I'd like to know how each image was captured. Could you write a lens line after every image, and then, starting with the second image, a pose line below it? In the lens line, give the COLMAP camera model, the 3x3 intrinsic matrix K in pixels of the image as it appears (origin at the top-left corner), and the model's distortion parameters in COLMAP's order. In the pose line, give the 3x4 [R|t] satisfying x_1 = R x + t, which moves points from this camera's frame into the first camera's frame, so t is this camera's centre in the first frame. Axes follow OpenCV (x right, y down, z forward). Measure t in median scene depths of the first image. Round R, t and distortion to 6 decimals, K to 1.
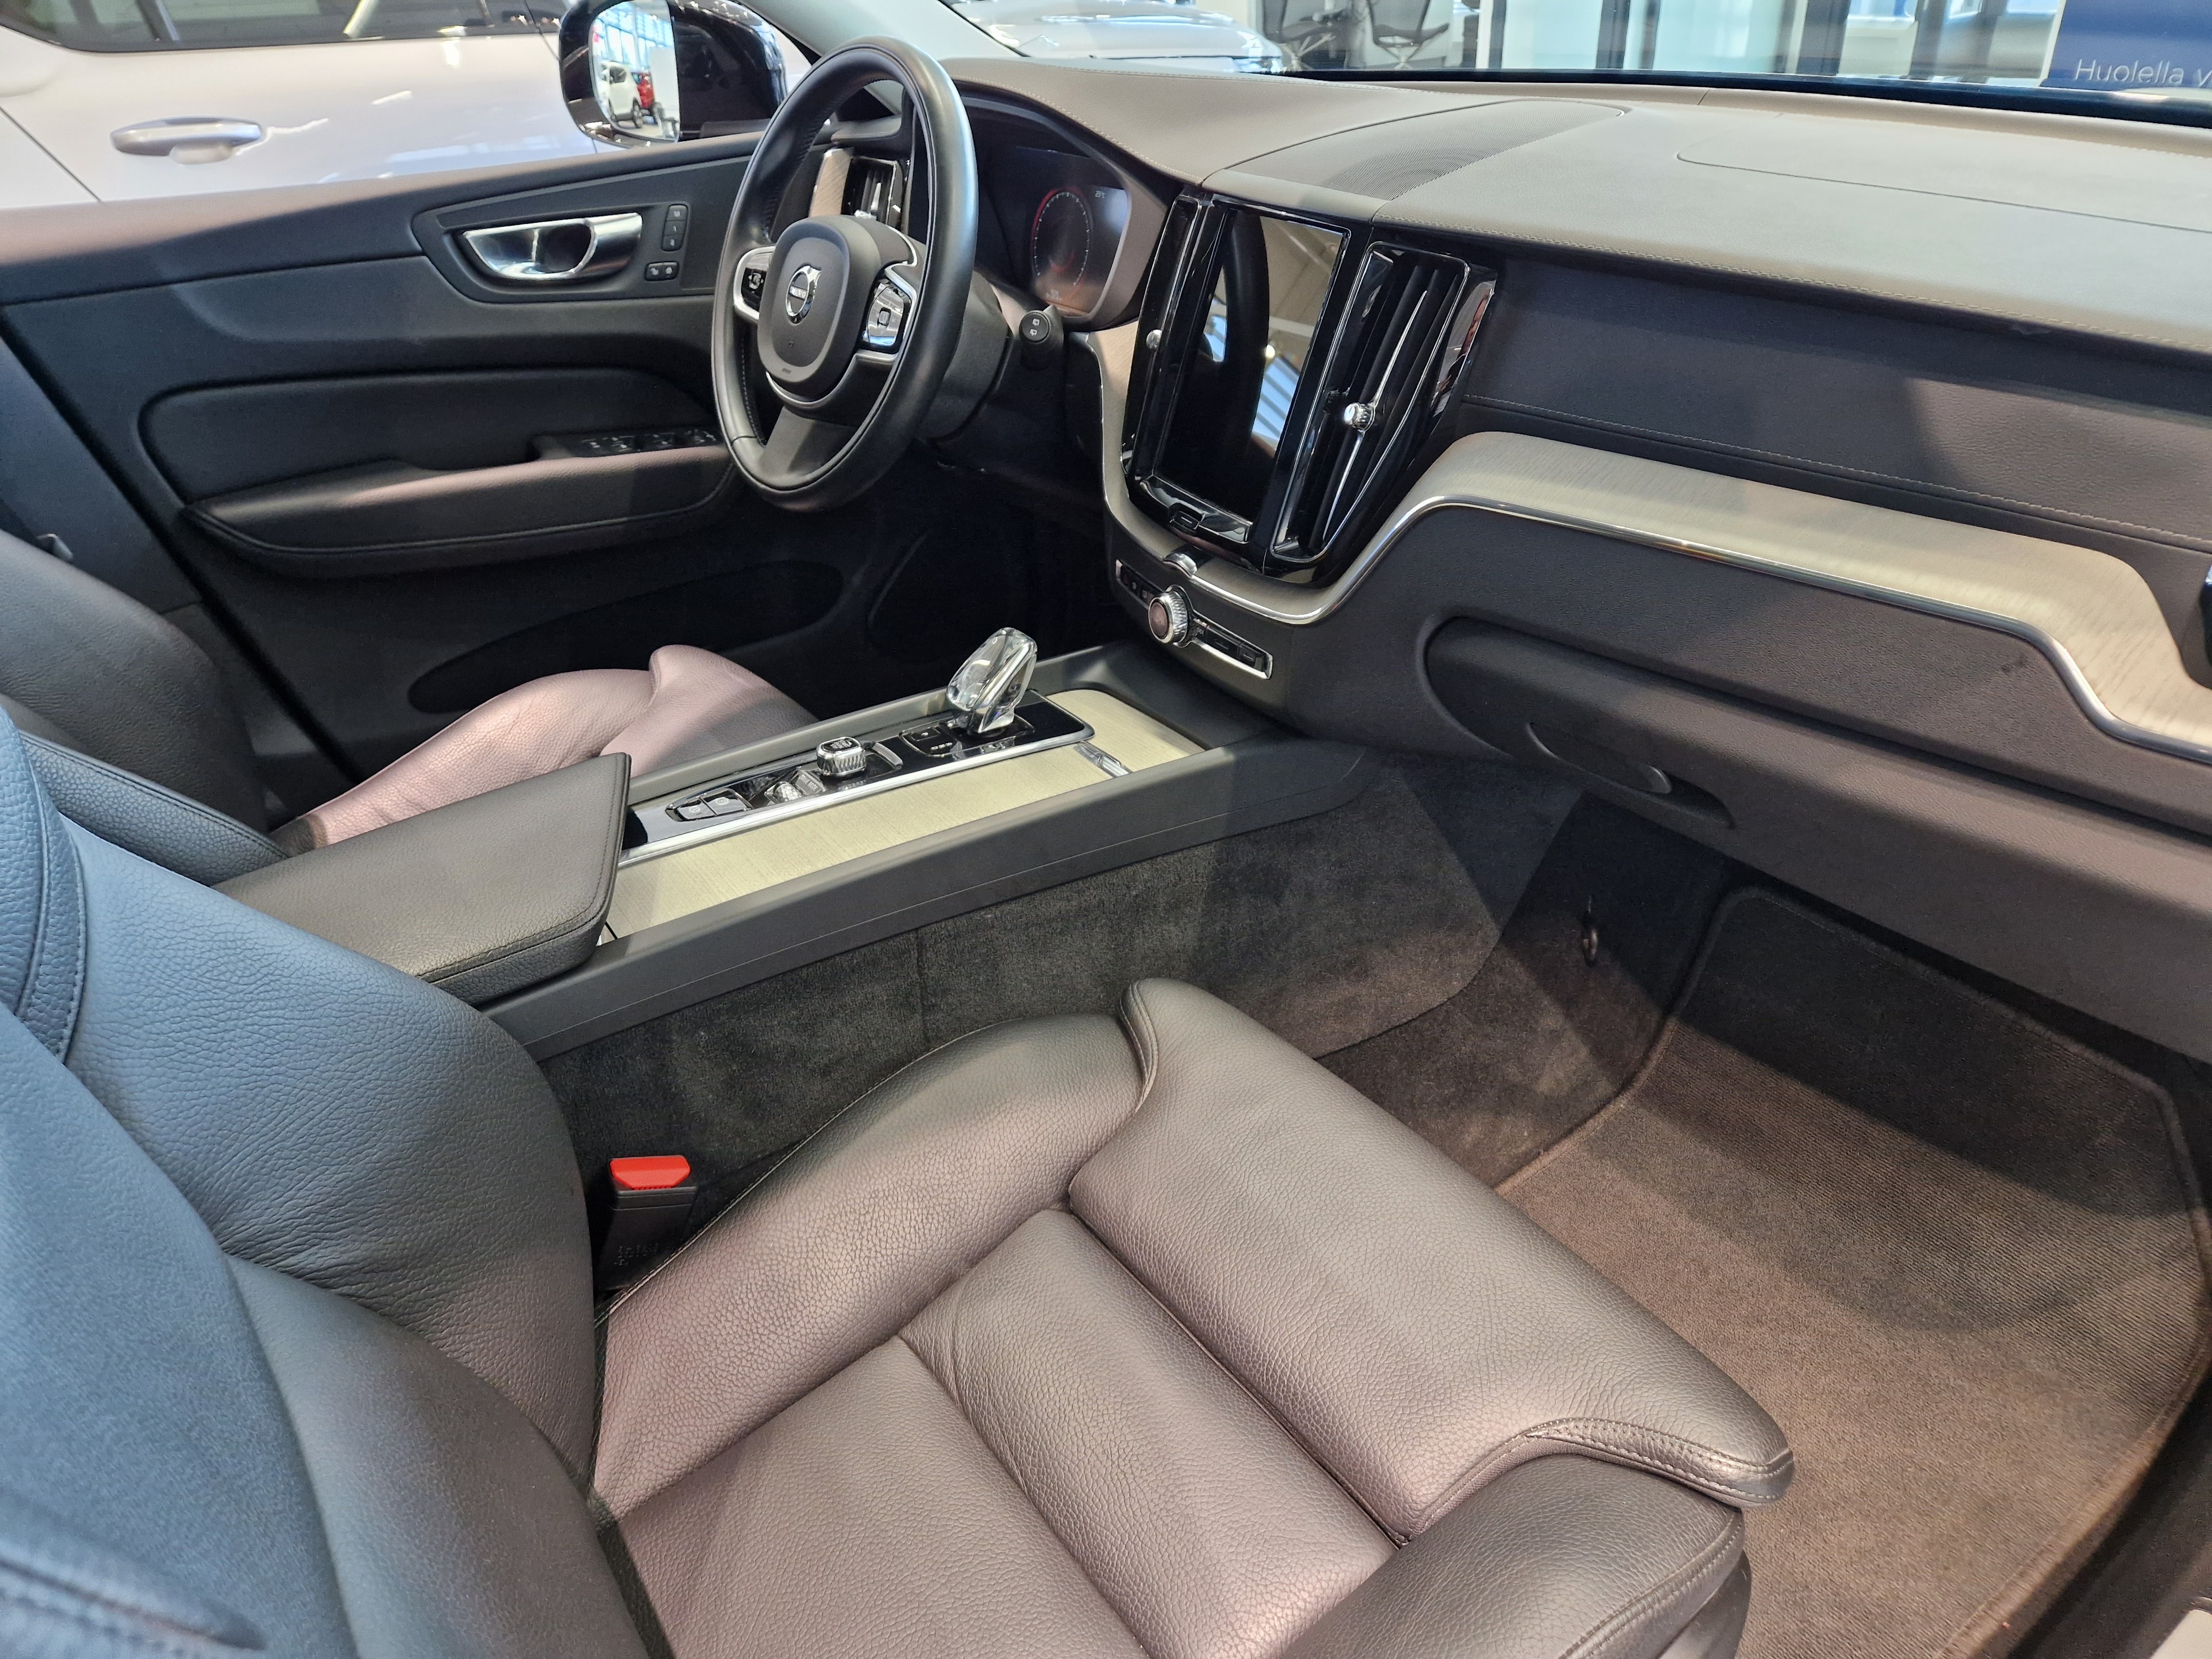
lens RADIAL K [[1514.3, 0, 1106.0], [0, 1514.3, 829.5], [0, 0, 1]] dist [0.031857, -0.020994]
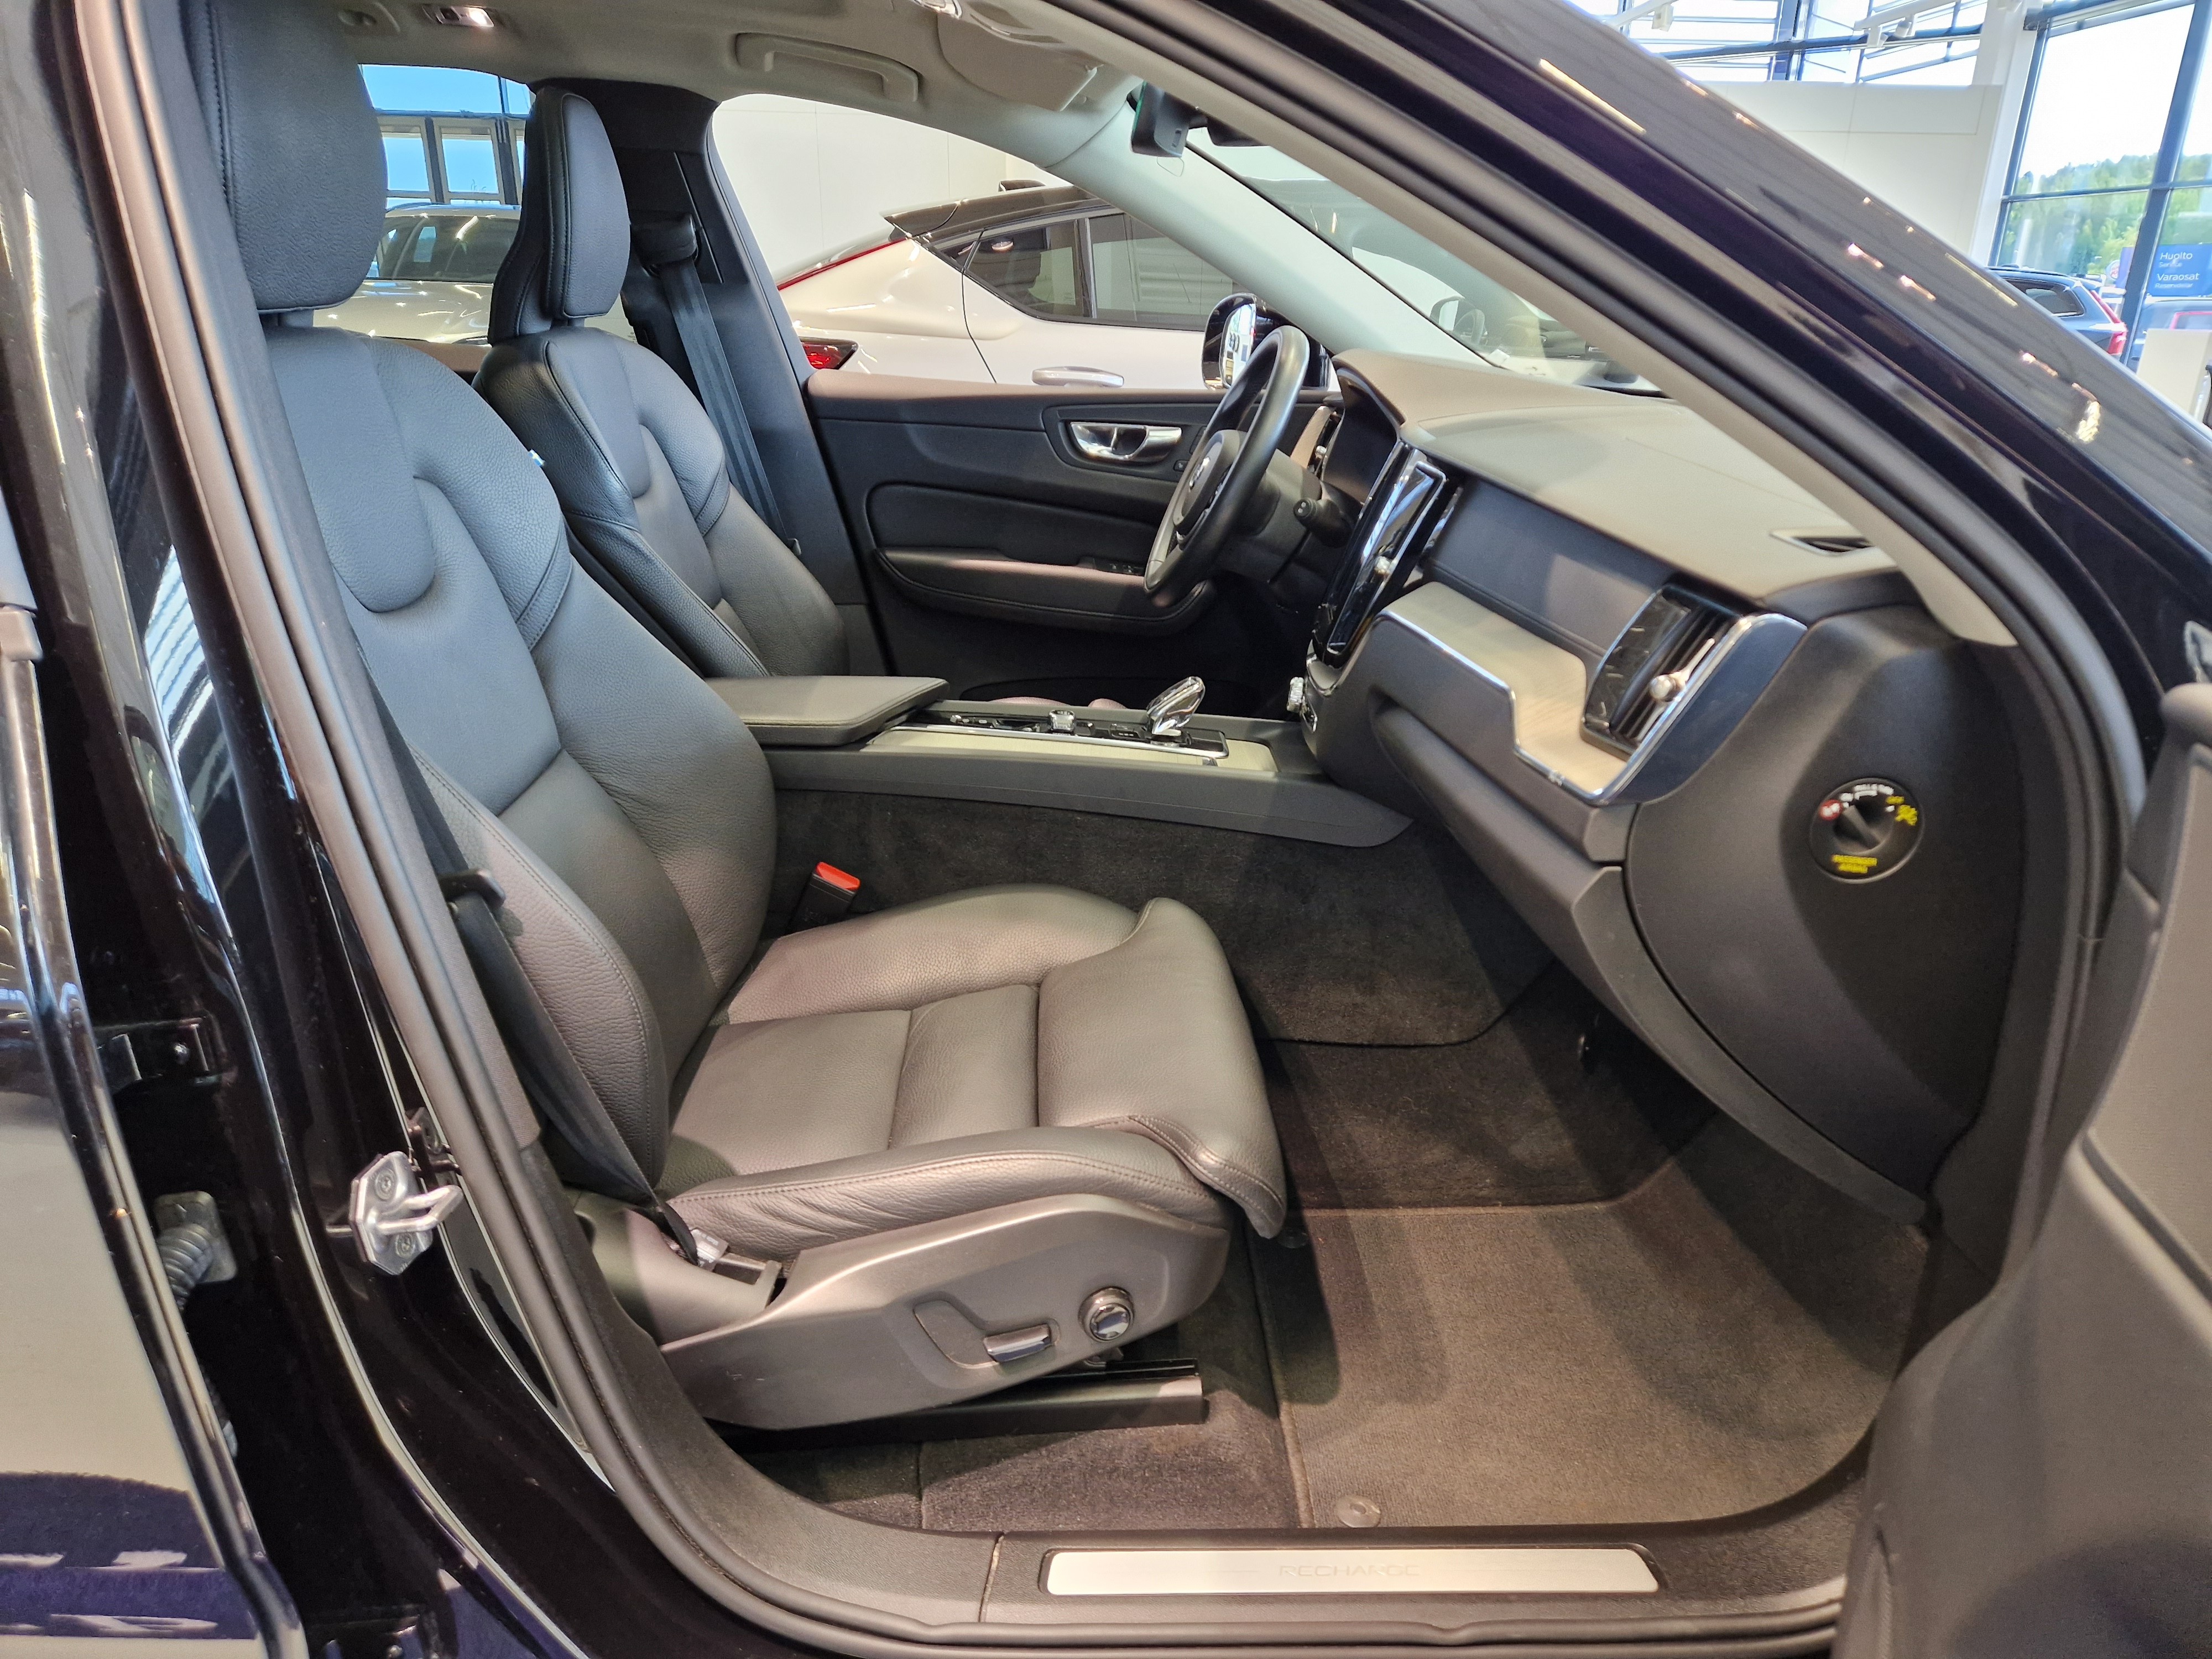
lens RADIAL K [[1514.3, 0, 1106.0], [0, 1514.3, 829.5], [0, 0, 1]] dist [0.031857, -0.020994]
pose [[0.824135, 0.255553, -0.505464, 0.591916], [-0.346169, 0.933611, -0.092396, 0.161253], [0.448295, 0.251122, 0.857886, -0.275198]]
